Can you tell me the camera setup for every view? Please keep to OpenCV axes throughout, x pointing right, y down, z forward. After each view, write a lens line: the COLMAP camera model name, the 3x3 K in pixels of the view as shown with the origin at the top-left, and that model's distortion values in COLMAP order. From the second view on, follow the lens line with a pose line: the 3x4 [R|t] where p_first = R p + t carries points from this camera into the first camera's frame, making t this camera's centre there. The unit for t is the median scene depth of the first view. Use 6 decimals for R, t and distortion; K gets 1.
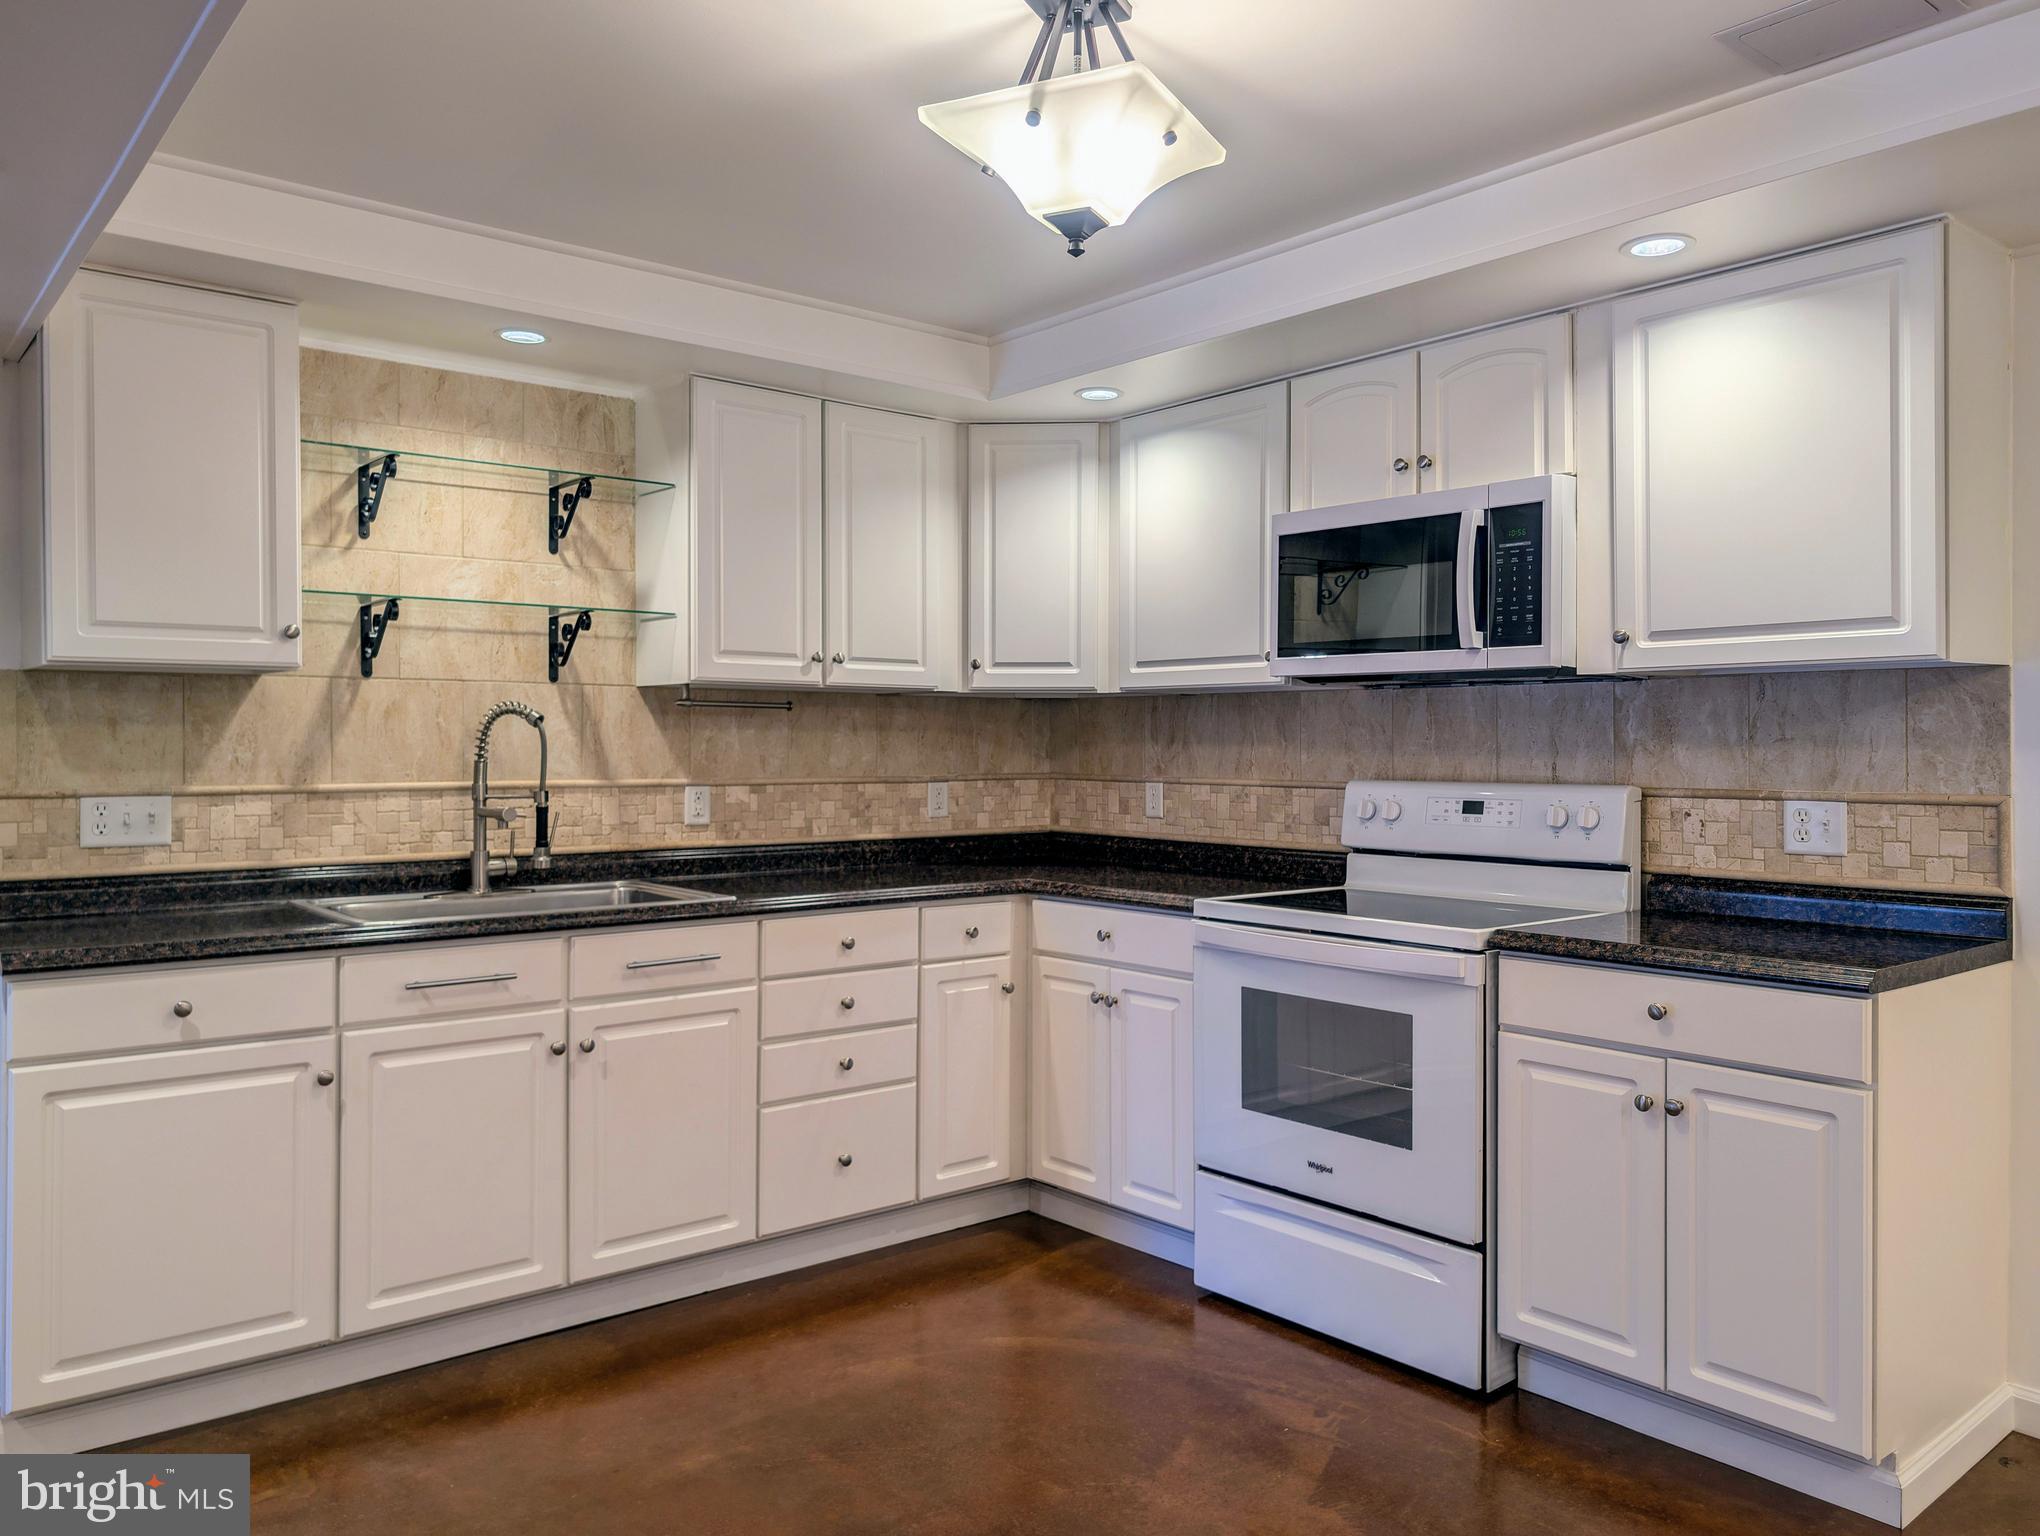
lens RADIAL K [[1483.4, 0, 1043.1], [0, 1483.4, 750.2], [0, 0, 1]] dist [0.013747, -0.029964]
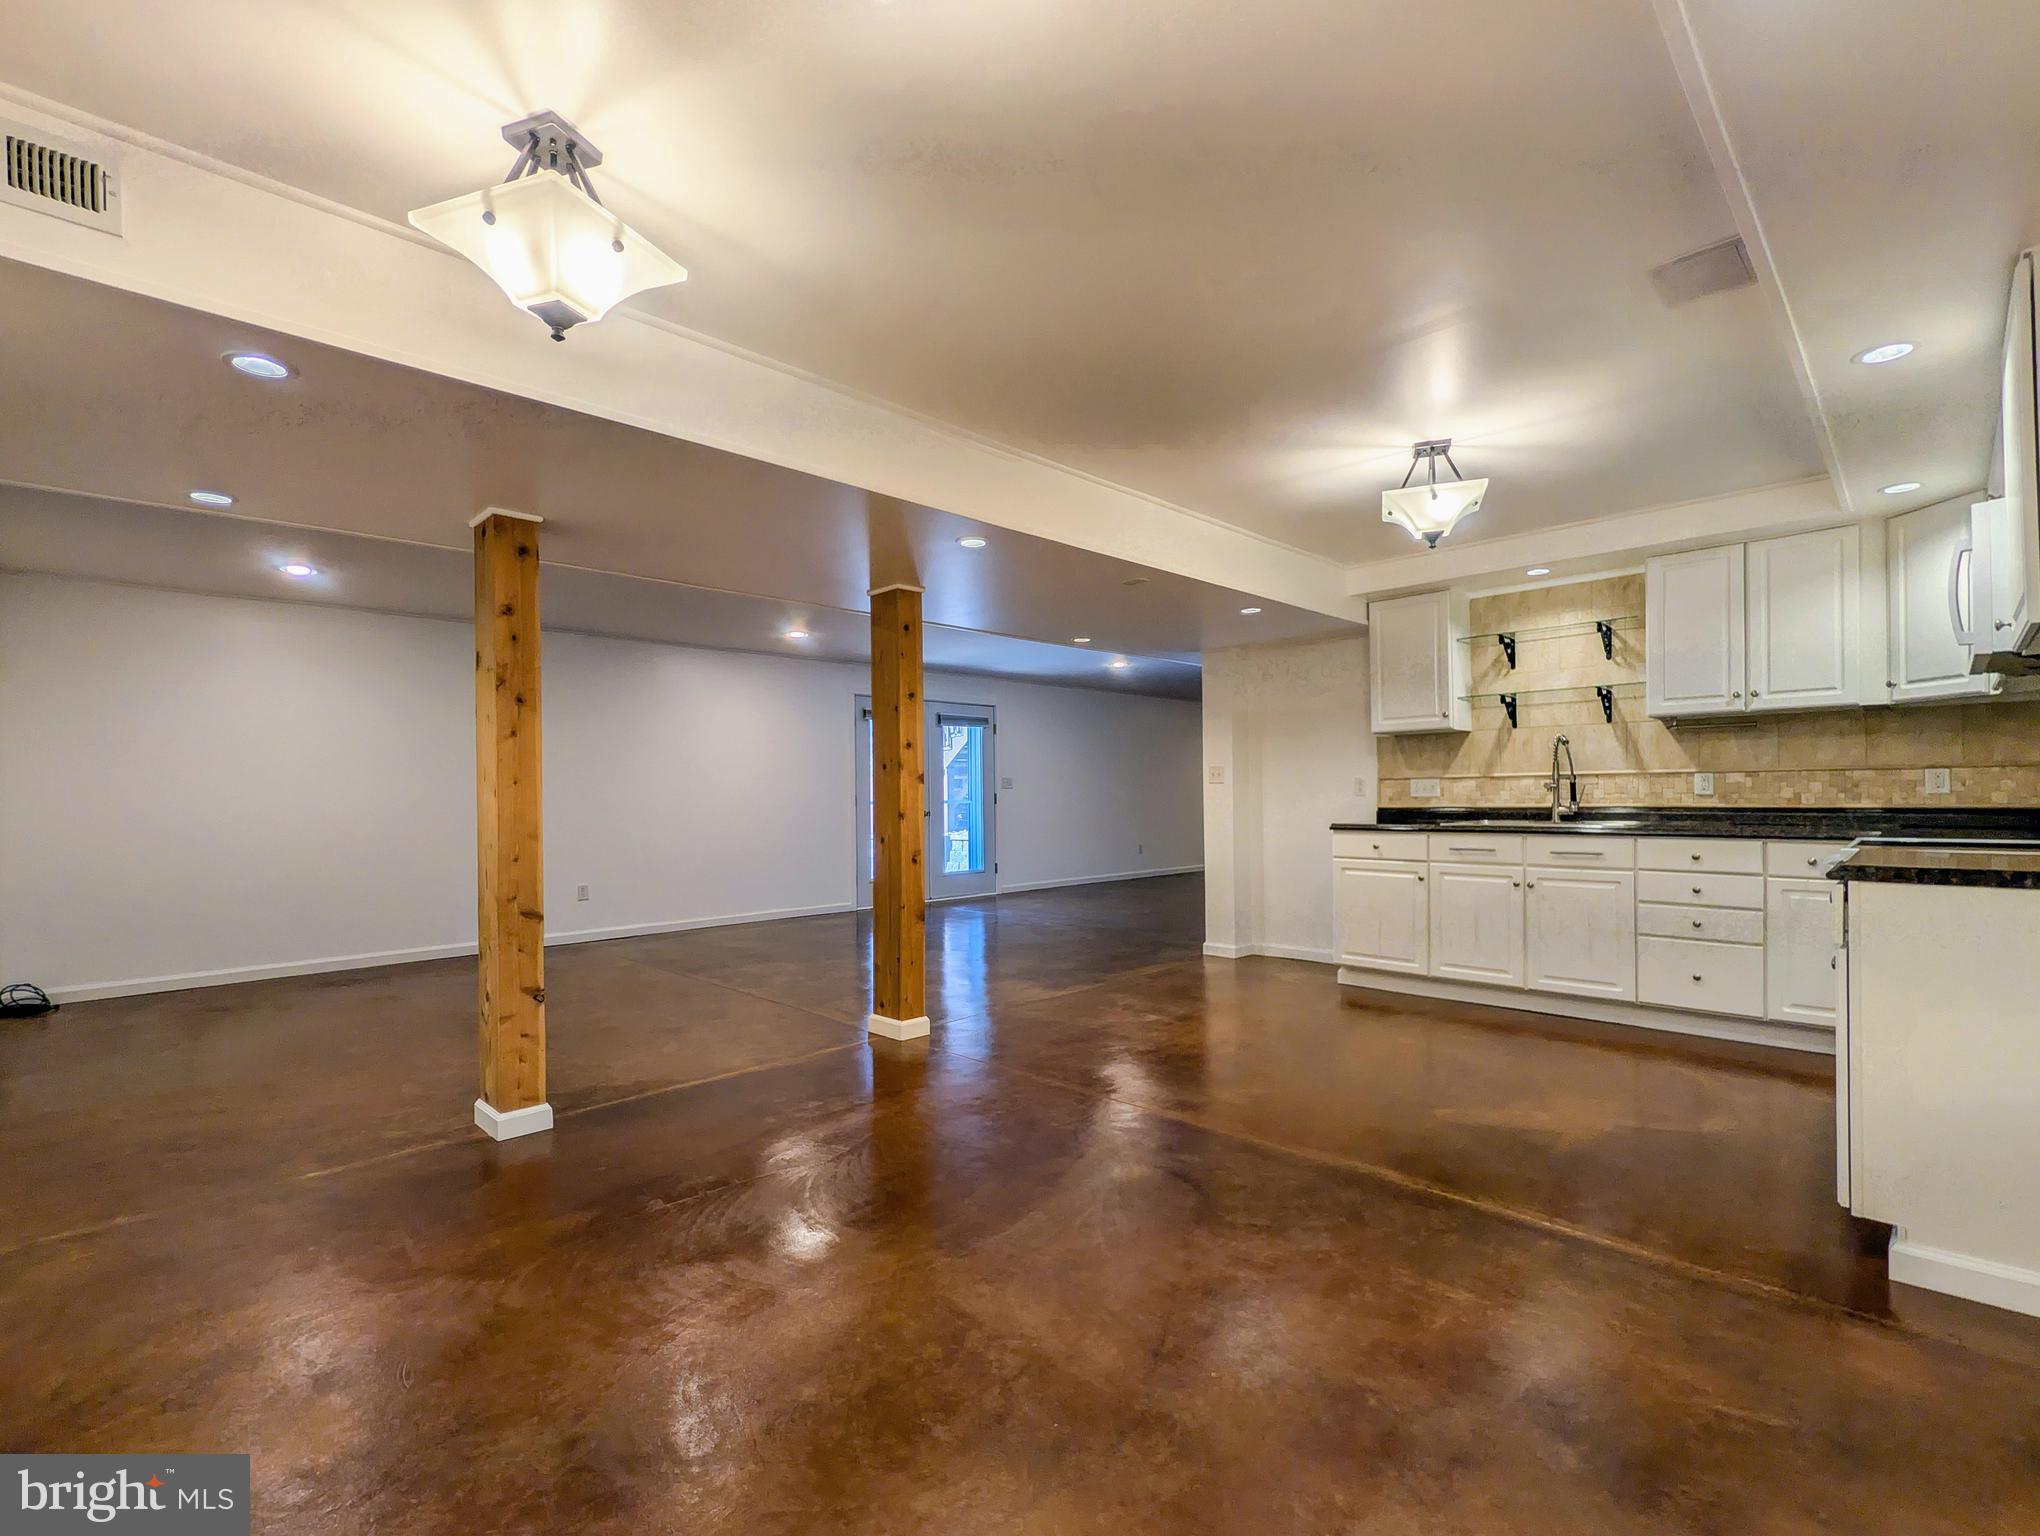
lens RADIAL K [[932.4, 0, 1004.9], [0, 932.4, 806.8], [0, 0, 1]] dist [-0.004392, -0.000064]
pose [[0.070787, 0.008602, -0.997454, 1.008516], [0.009450, 0.999912, 0.009294, 0.056636], [0.997447, -0.010084, 0.070700, 0.096906]]
